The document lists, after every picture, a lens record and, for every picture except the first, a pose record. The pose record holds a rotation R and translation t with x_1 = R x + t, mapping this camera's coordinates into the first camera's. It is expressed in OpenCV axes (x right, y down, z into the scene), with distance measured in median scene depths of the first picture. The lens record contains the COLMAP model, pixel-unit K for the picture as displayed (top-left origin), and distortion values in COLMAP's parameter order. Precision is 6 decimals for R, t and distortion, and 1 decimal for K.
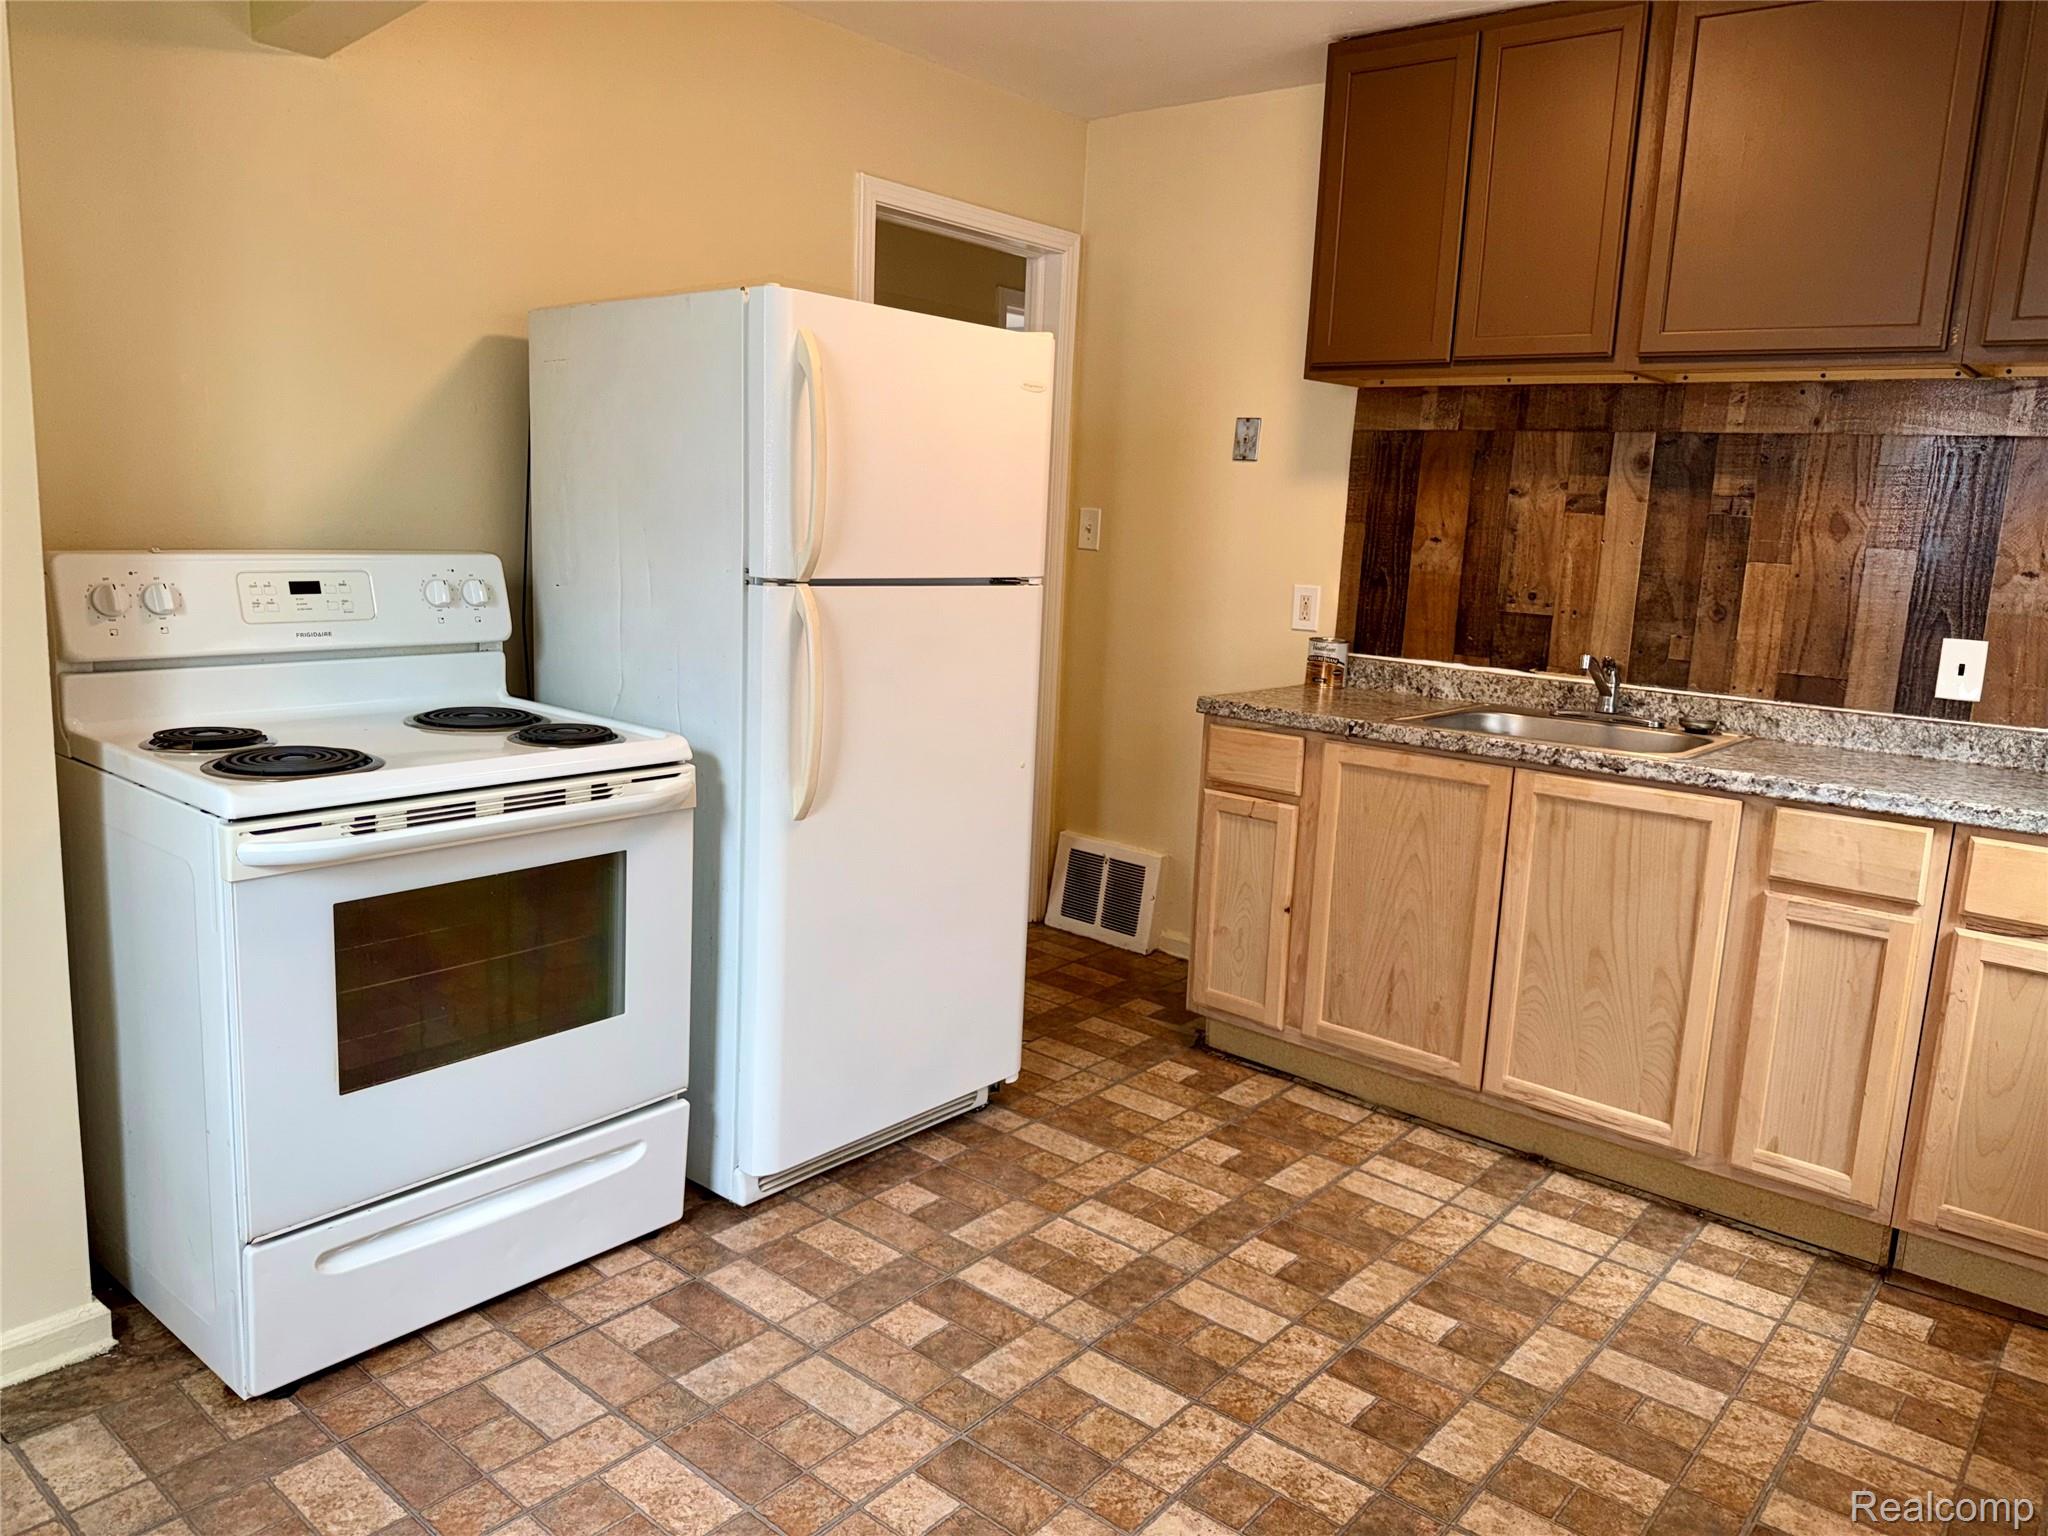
lens RADIAL K [[1456.5, 0, 1024.0], [0, 1456.5, 768.0], [0, 0, 1]] dist [-0.000579, -0.085400]
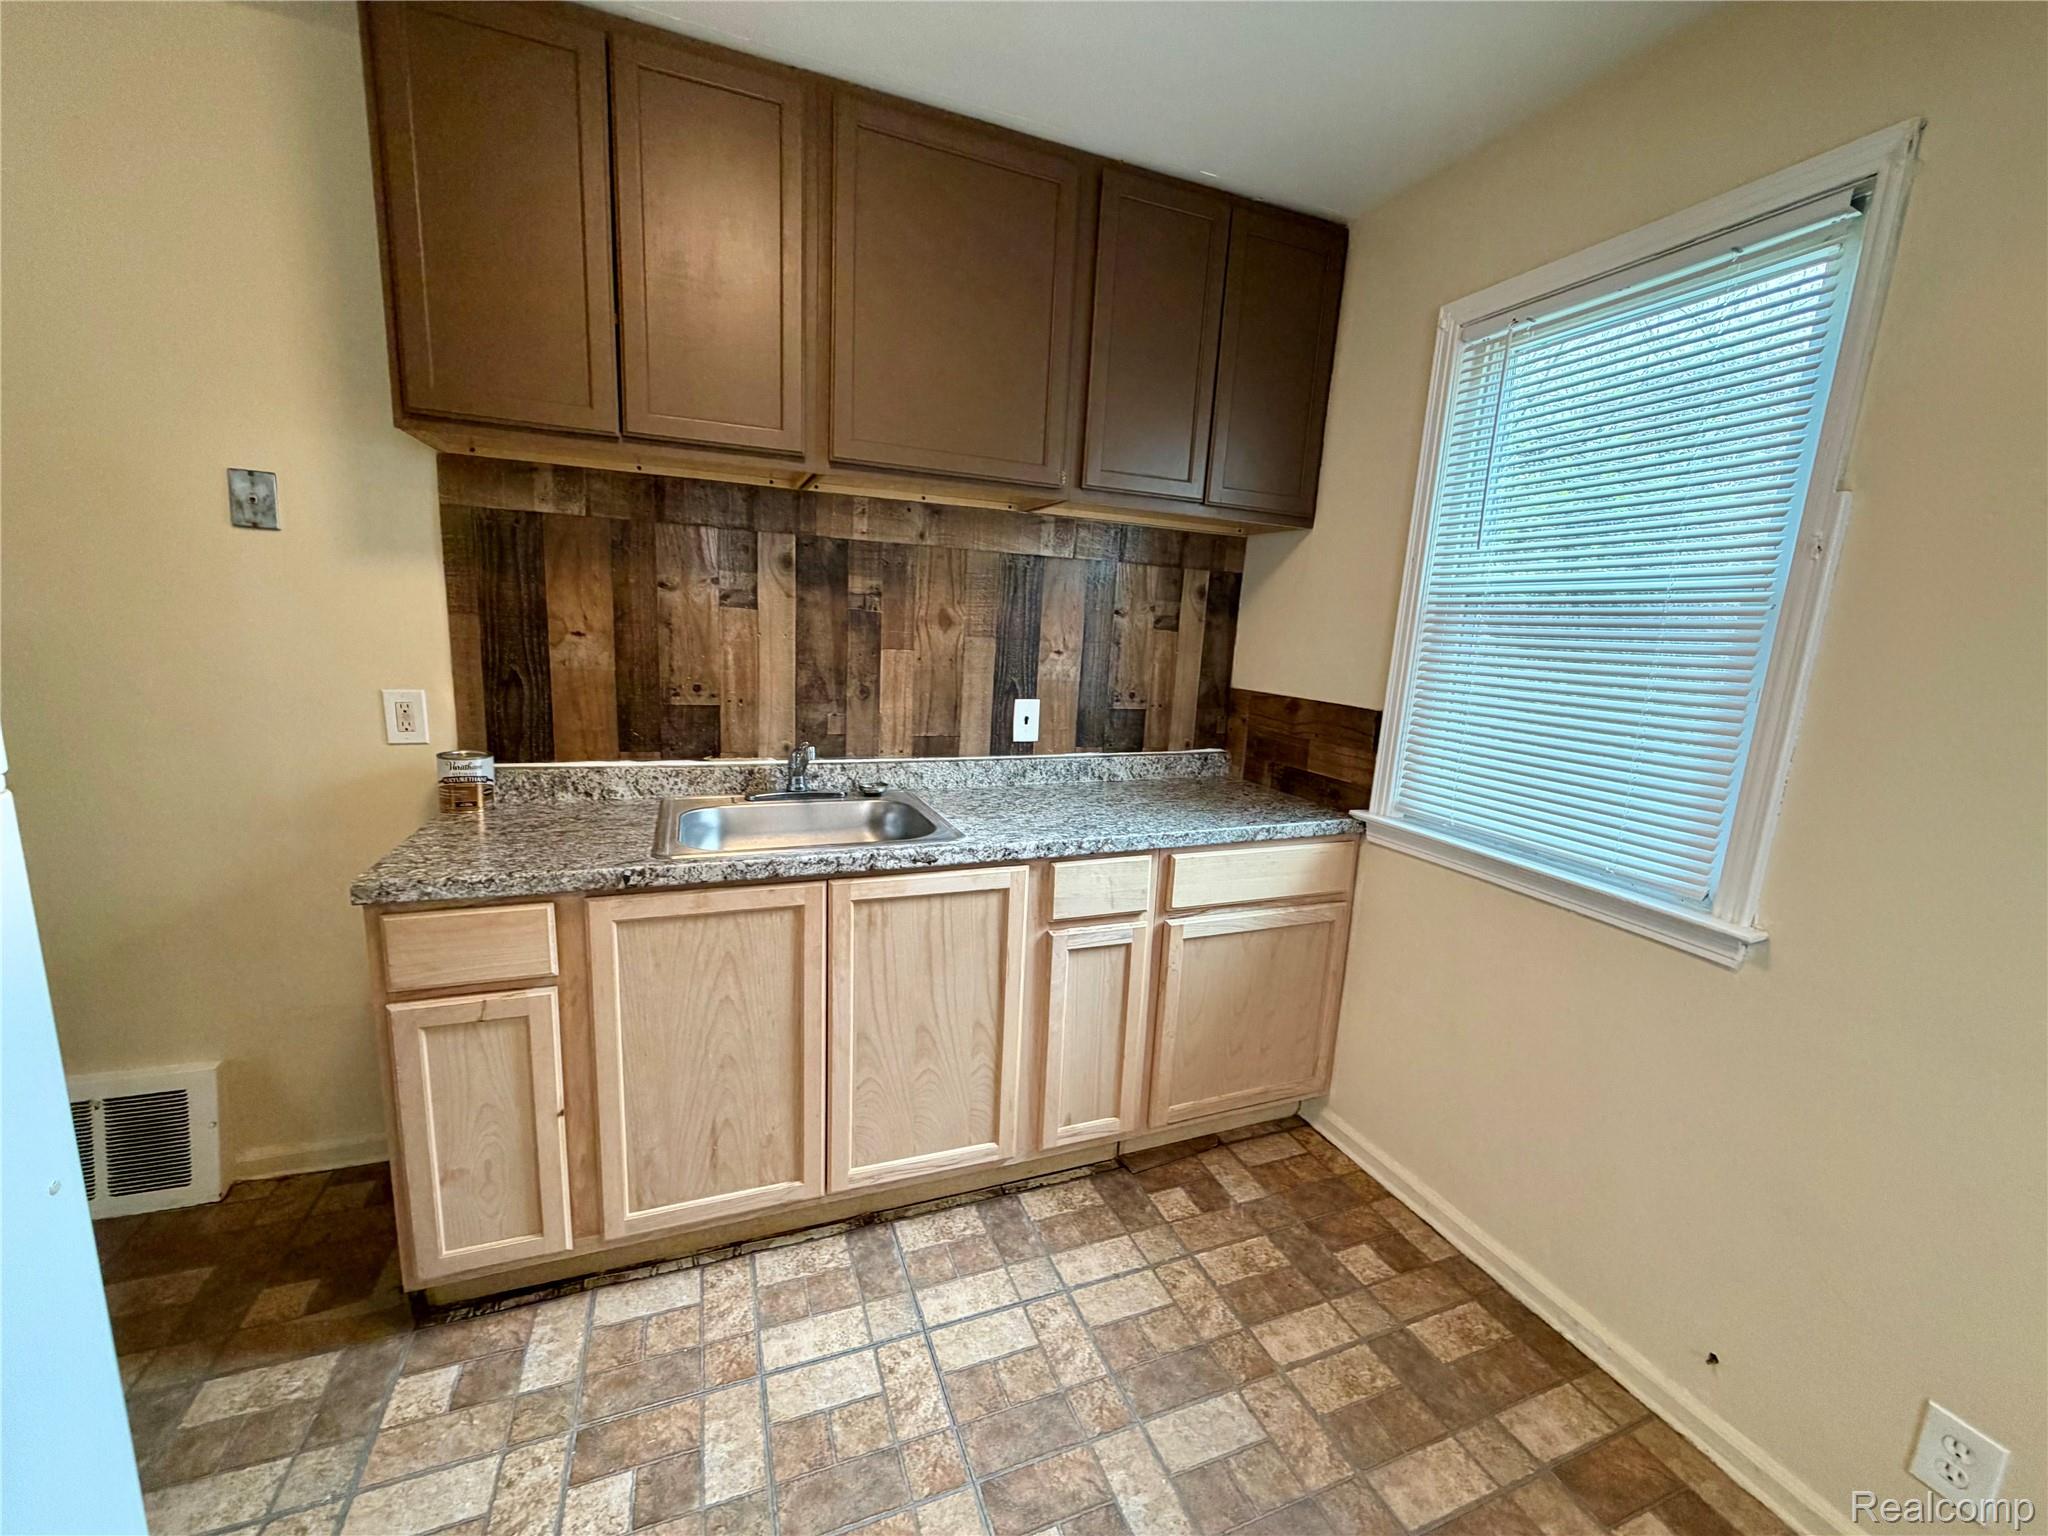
lens RADIAL K [[814.7, 0, 1024.0], [0, 814.7, 768.0], [0, 0, 1]] dist [-0.001807, 0.000724]
pose [[0.478765, -0.170916, 0.861146, -0.050102], [0.125101, 0.984139, 0.125776, -0.113910], [-0.868984, 0.047513, 0.492553, 0.555328]]
